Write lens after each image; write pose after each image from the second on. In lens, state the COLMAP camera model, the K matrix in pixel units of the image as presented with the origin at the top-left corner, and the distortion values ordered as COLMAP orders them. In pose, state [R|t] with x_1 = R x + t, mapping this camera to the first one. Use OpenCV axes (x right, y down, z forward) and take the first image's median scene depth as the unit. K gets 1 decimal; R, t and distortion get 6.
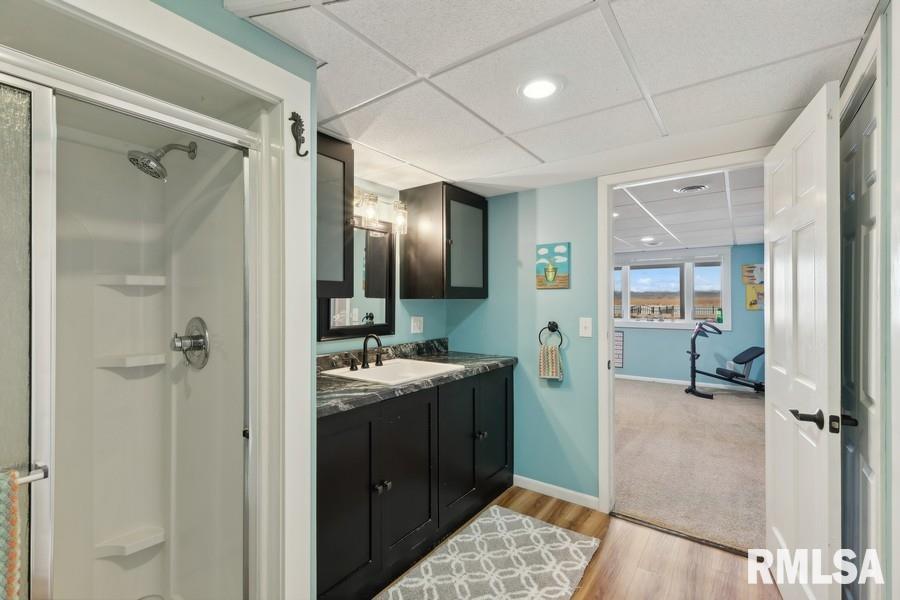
lens RADIAL K [[401.7, 0, 451.3], [0, 401.7, 295.2], [0, 0, 1]] dist [-0.001625, 0.000176]
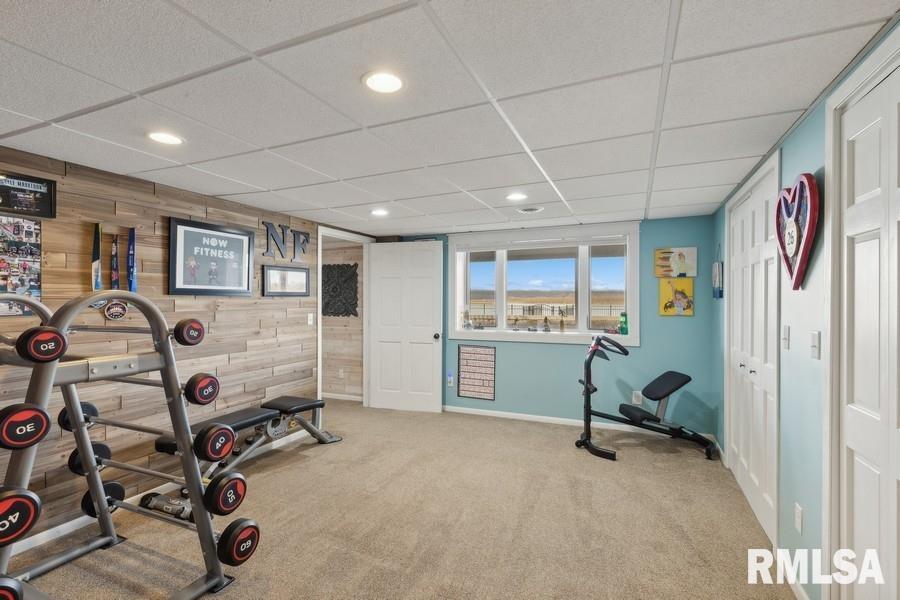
lens RADIAL K [[401.7, 0, 453.6], [0, 401.7, 302.7], [0, 0, 1]] dist [-0.001625, 0.000176]
pose [[0.977067, -0.003202, 0.212909, 0.253633], [-0.001309, 0.999778, 0.021047, 0.000705], [-0.212929, -0.020843, 0.976845, 0.415793]]
